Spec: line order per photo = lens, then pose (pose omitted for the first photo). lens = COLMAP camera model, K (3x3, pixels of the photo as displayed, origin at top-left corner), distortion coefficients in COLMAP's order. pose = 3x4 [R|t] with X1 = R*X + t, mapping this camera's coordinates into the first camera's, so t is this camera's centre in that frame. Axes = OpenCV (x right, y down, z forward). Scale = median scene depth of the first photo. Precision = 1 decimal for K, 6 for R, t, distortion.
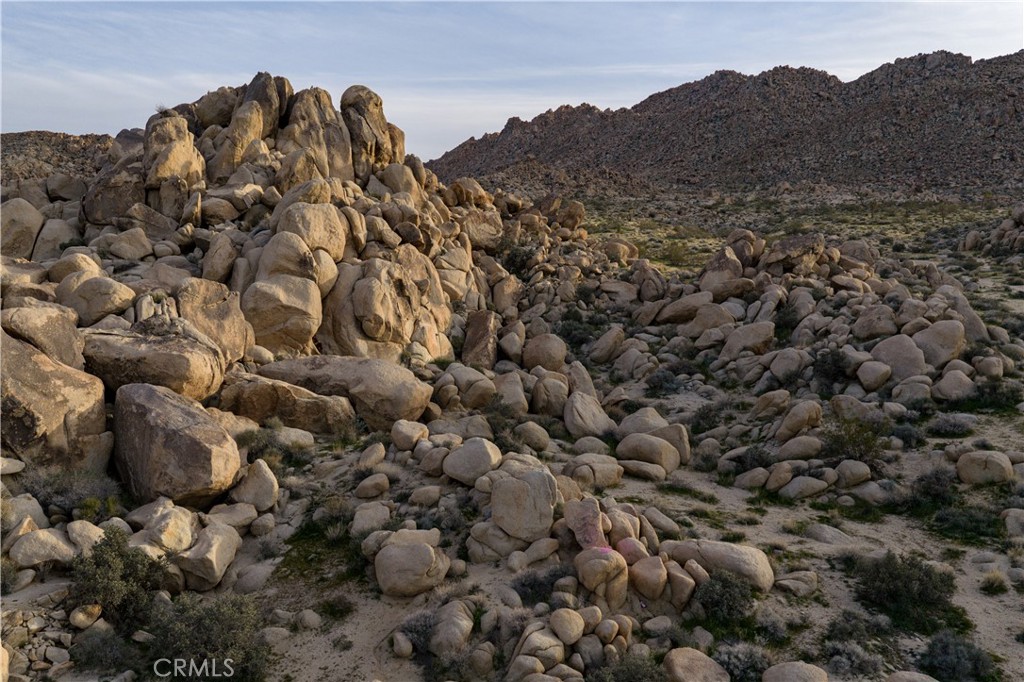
lens RADIAL K [[851.0, 0, 515.6], [0, 851.0, 342.9], [0, 0, 1]] dist [0.014933, -0.032692]
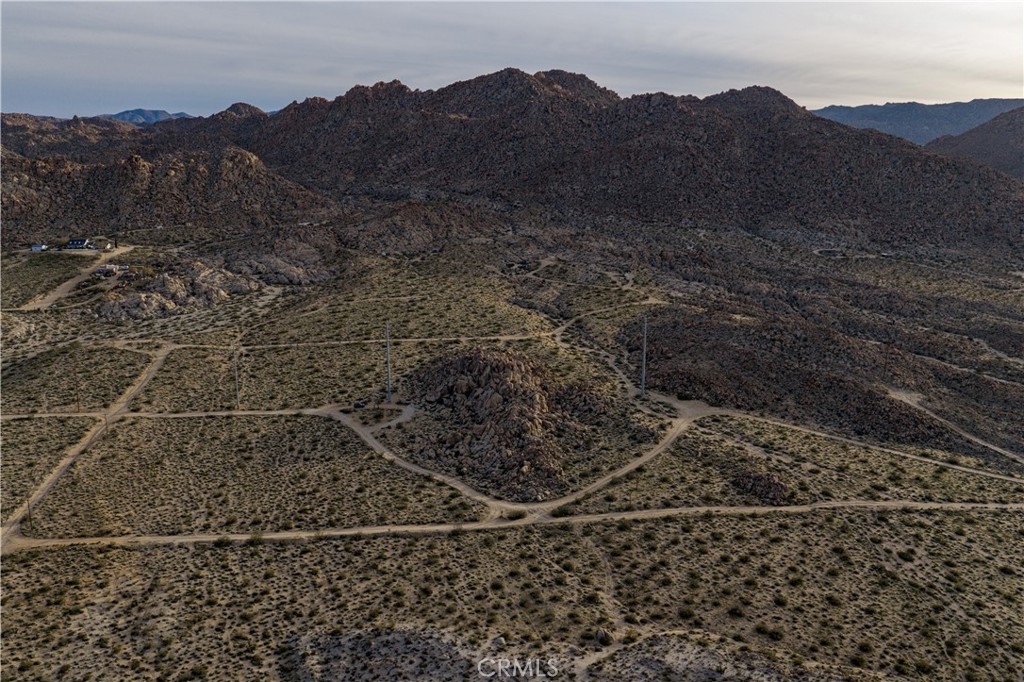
lens RADIAL K [[851.0, 0, 515.6], [0, 851.0, 342.9], [0, 0, 1]] dist [0.014933, -0.032692]
pose [[0.964823, -0.049323, 0.258231, -2.157397], [0.019047, 0.992776, 0.118460, -1.396773], [-0.262209, -0.109375, 0.958793, -5.911344]]
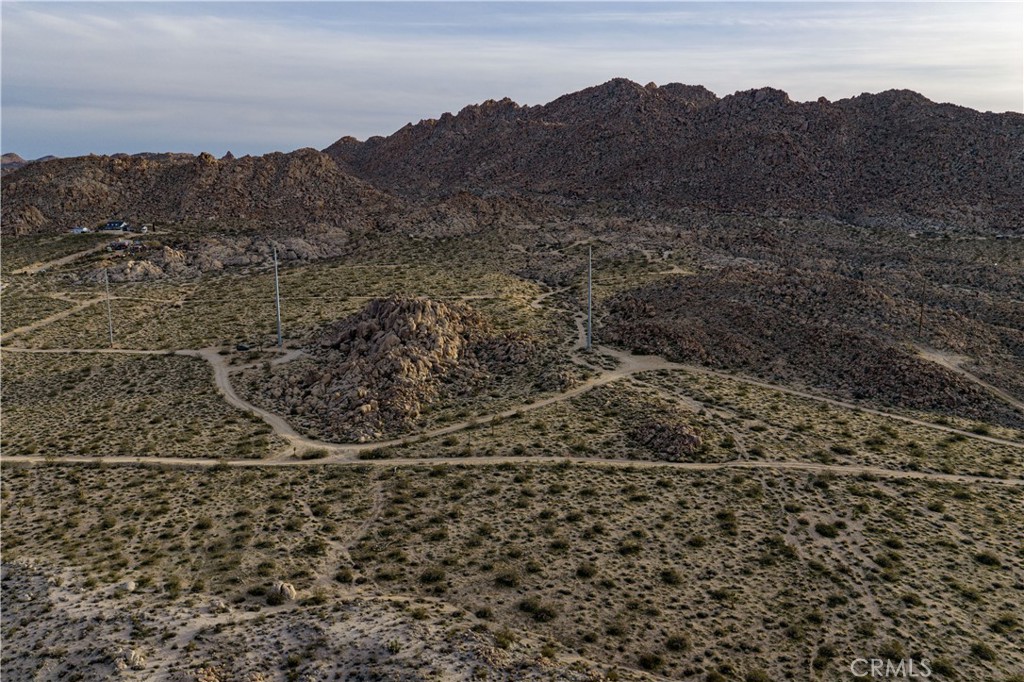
lens RADIAL K [[851.0, 0, 515.6], [0, 851.0, 342.9], [0, 0, 1]] dist [0.014933, -0.032692]
pose [[0.996706, -0.015950, 0.079520, -0.132225], [0.010962, 0.997968, 0.062764, -0.442685], [-0.080360, -0.061686, 0.994855, -4.970454]]
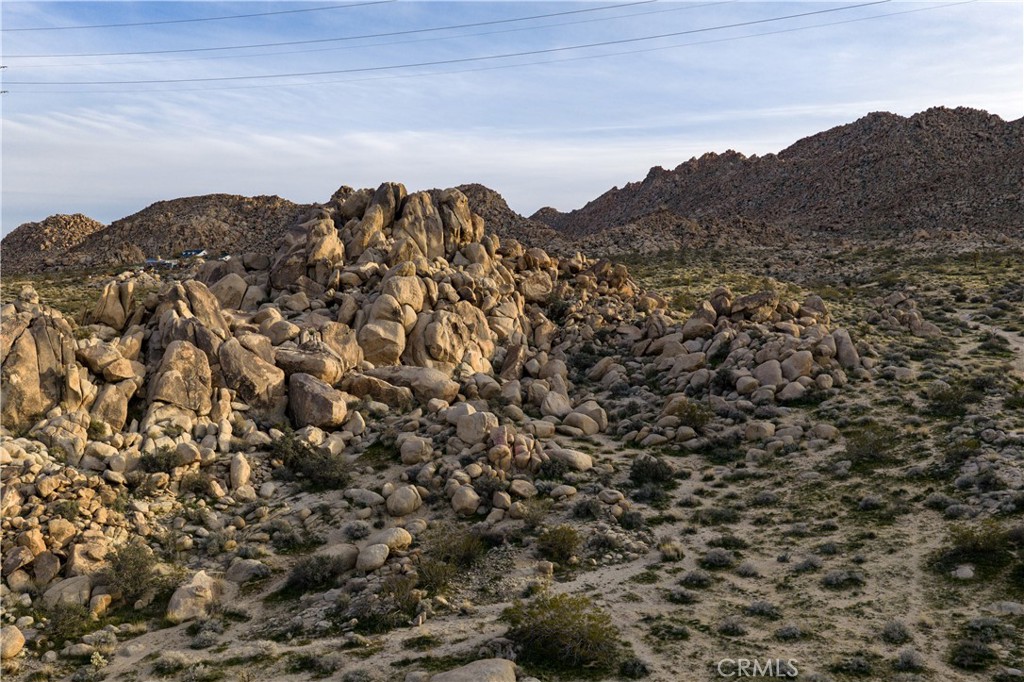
lens RADIAL K [[866.3, 0, 505.4], [0, 866.3, 336.2], [0, 0, 1]] dist [0.012757, -0.022598]
pose [[0.983607, 0.004902, -0.180260, 0.197562], [-0.016604, 0.997846, -0.063469, 0.040813], [0.179560, 0.065422, 0.981569, -0.456715]]
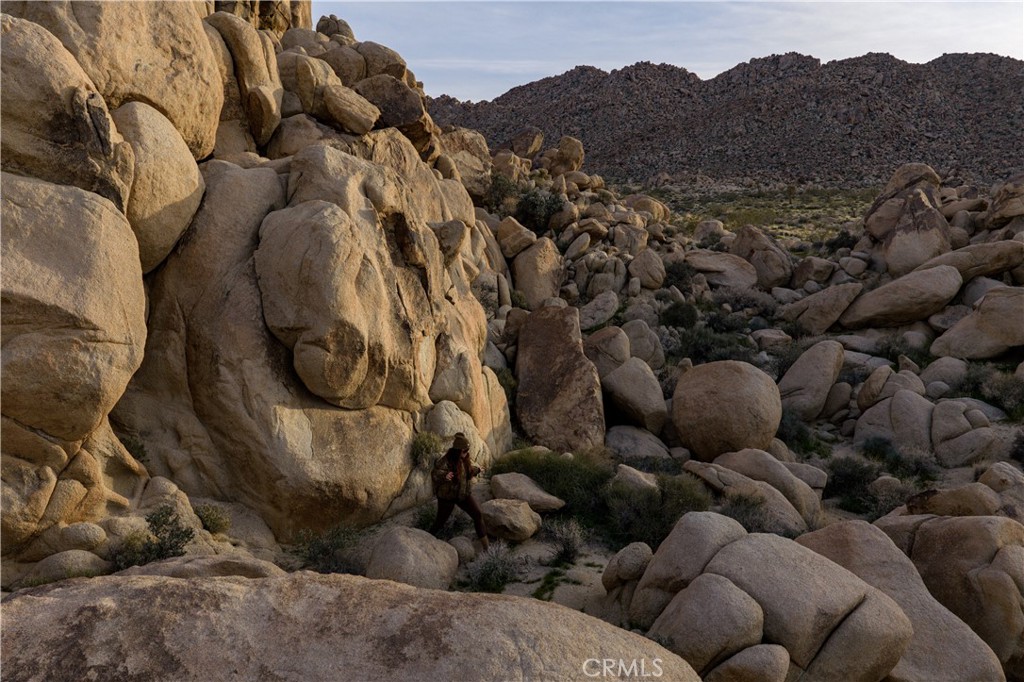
lens RADIAL K [[851.0, 0, 515.6], [0, 851.0, 342.9], [0, 0, 1]] dist [0.014933, -0.032692]
pose [[0.986137, -0.015144, 0.165241, -0.115952], [0.014404, 0.999880, 0.005674, -0.020373], [-0.165308, -0.003215, 0.986237, 0.528313]]
